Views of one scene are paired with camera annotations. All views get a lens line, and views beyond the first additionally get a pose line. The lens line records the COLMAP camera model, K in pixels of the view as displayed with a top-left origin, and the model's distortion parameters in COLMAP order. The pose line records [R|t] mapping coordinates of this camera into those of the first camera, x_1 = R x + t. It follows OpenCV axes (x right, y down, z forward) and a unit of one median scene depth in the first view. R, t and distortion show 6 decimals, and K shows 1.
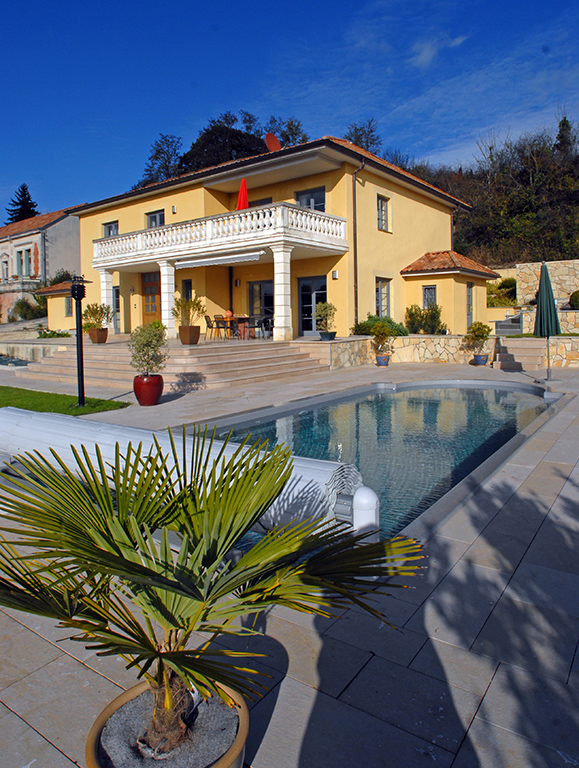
lens RADIAL K [[523.2, 0, 304.4], [0, 523.2, 337.2], [0, 0, 1]] dist [-0.062329, -0.001833]
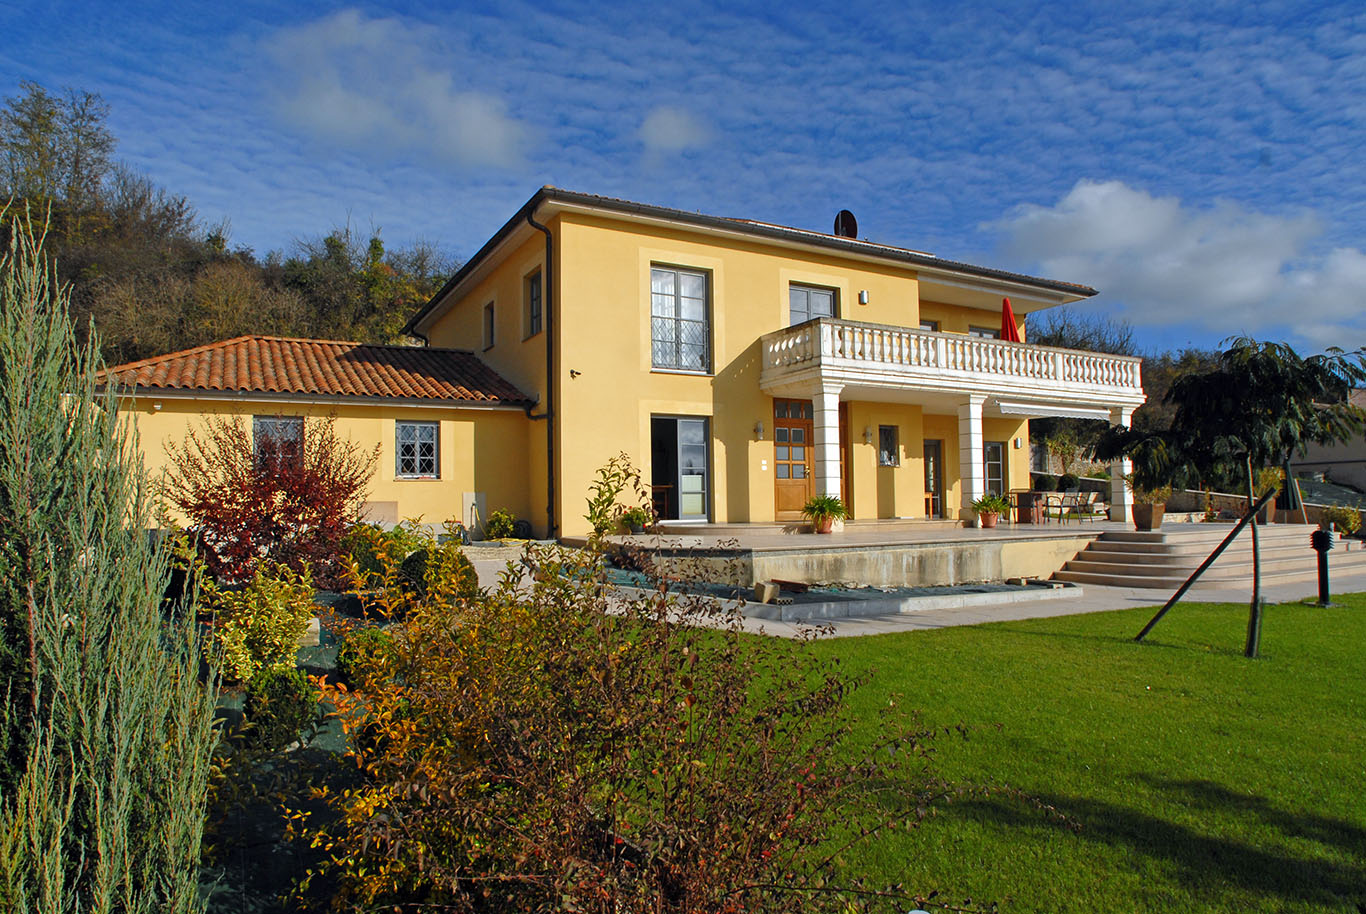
lens RADIAL K [[815.7, 0, 682.1], [0, 815.7, 480.2], [0, 0, 1]] dist [-0.062665, 0.013455]
pose [[0.422577, 0.037390, 0.905556, -1.111975], [0.033696, 0.997810, -0.056924, -0.007933], [-0.905701, 0.054568, 0.420391, 0.823937]]
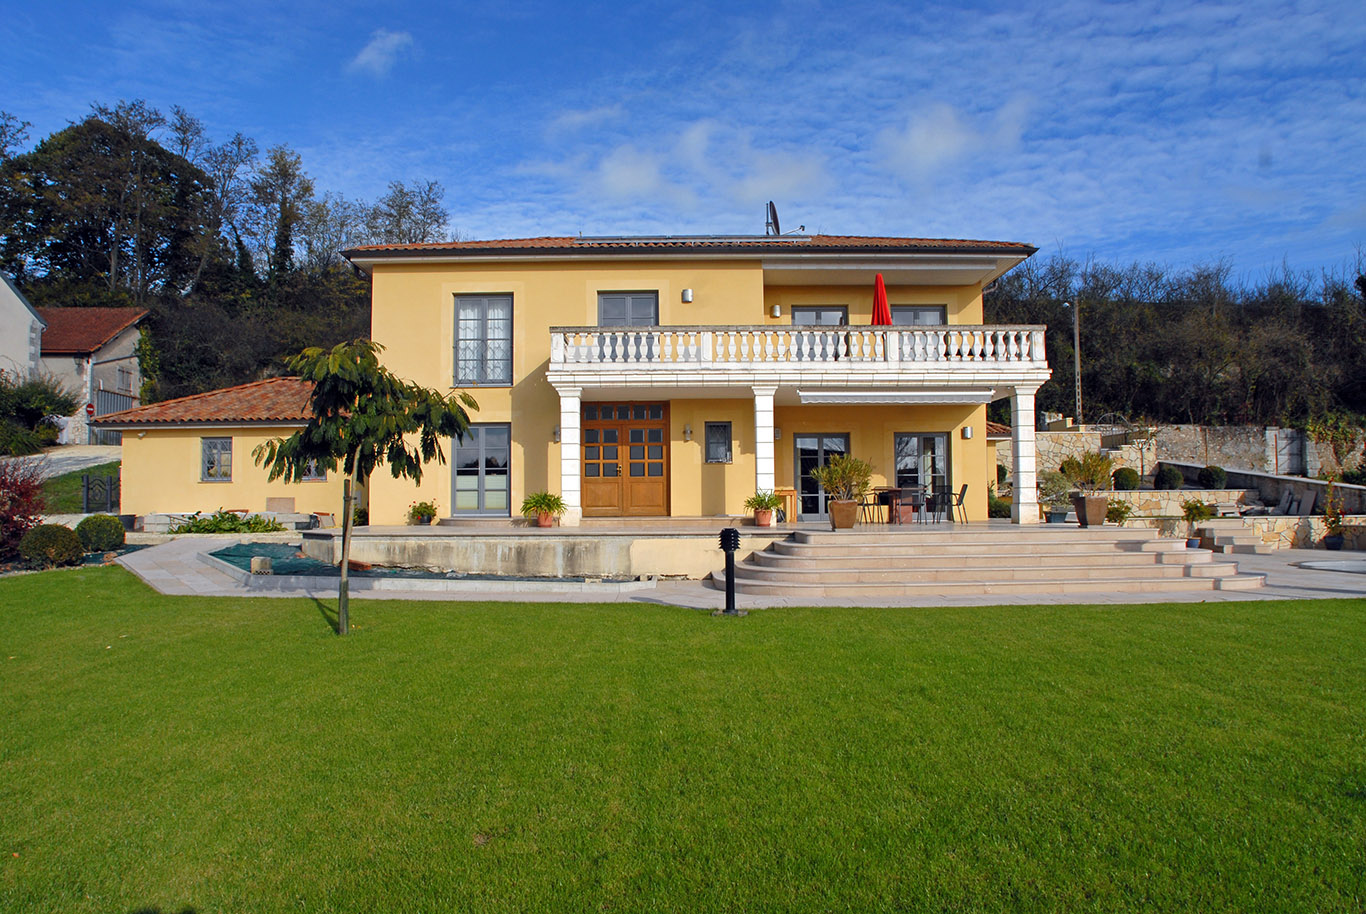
lens RADIAL K [[815.7, 0, 686.1], [0, 815.7, 464.7], [0, 0, 1]] dist [-0.062665, 0.013455]
pose [[0.799690, 0.043729, 0.598818, -0.772296], [0.011266, 0.996076, -0.087783, 0.012987], [-0.600307, 0.076945, 0.796060, 0.317001]]
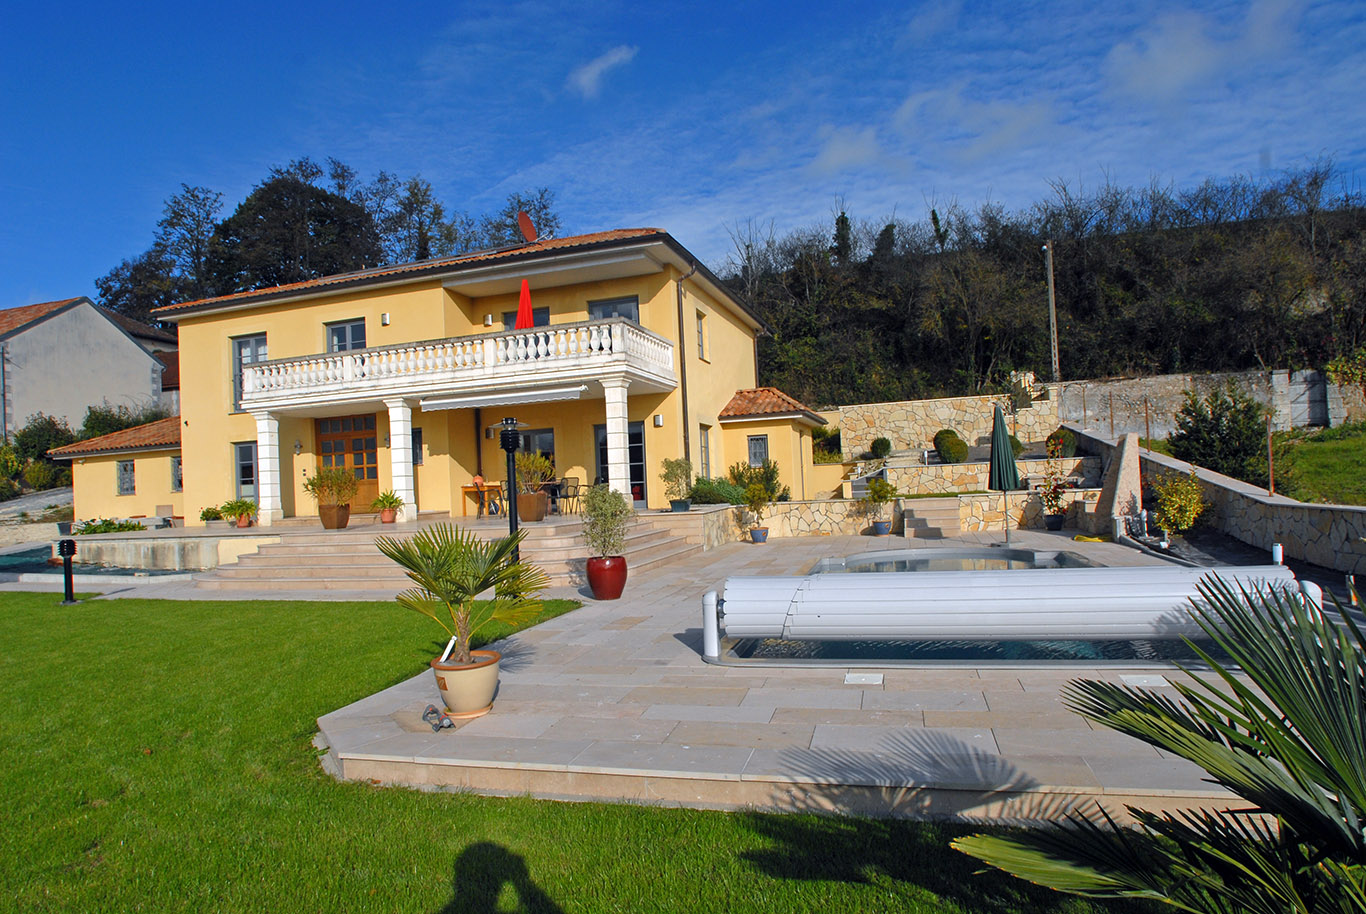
lens RADIAL K [[815.7, 0, 673.9], [0, 815.7, 465.0], [0, 0, 1]] dist [-0.062665, 0.013455]
pose [[0.943898, -0.018490, 0.329720, -0.247891], [0.041074, 0.997252, -0.061658, 0.008302], [-0.327674, 0.071741, 0.942063, -0.035838]]
